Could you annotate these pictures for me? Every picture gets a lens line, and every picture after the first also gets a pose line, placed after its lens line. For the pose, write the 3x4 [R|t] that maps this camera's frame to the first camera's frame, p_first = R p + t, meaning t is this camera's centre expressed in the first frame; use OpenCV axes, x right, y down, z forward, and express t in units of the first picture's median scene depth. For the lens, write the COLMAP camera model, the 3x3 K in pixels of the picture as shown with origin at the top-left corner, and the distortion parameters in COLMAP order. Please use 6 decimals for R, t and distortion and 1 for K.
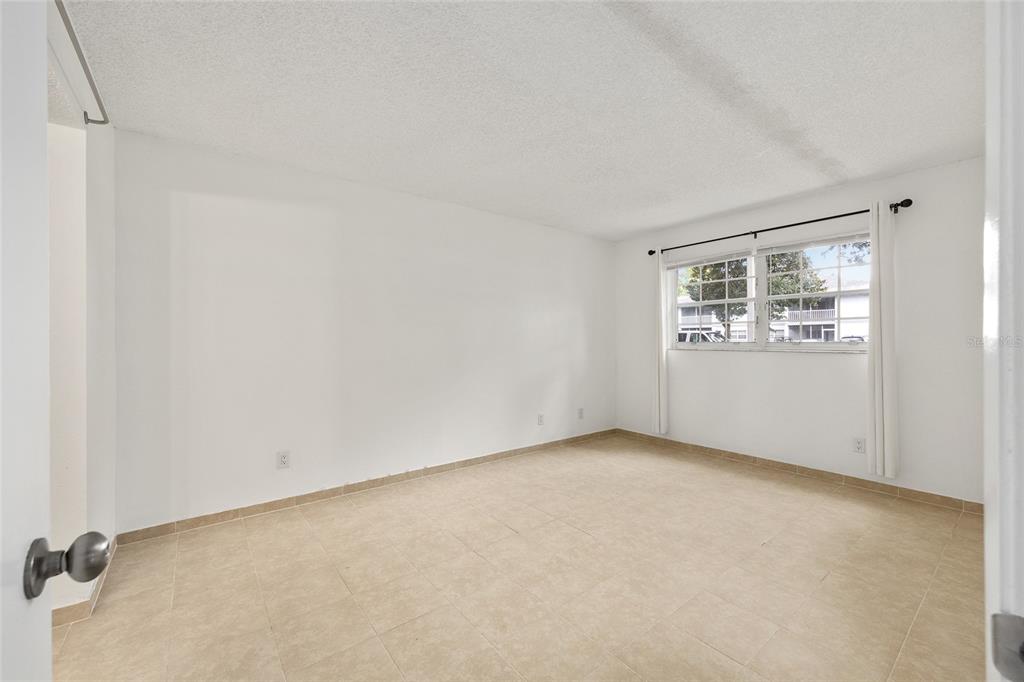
lens RADIAL K [[412.3, 0, 514.9], [0, 412.3, 341.2], [0, 0, 1]] dist [-0.002255, 0.000766]
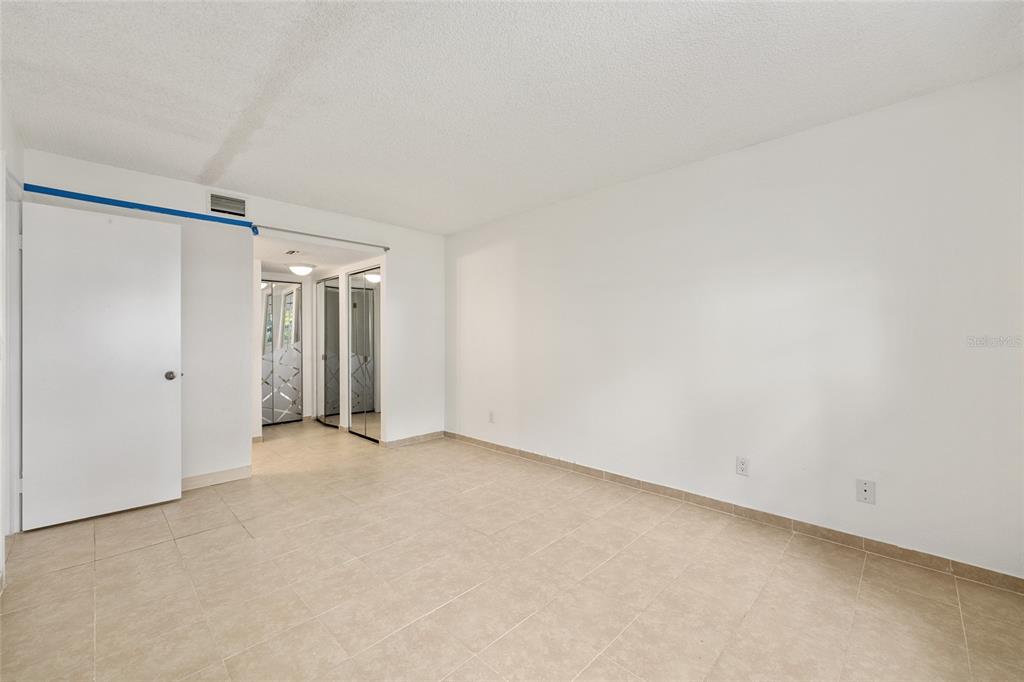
lens RADIAL K [[412.3, 0, 515.2], [0, 412.3, 340.3], [0, 0, 1]] dist [-0.002255, 0.000766]
pose [[0.128855, 0.004925, -0.991651, 0.904594], [0.003191, 0.999980, 0.005381, -0.002076], [0.991658, -0.003858, 0.128837, 0.851531]]
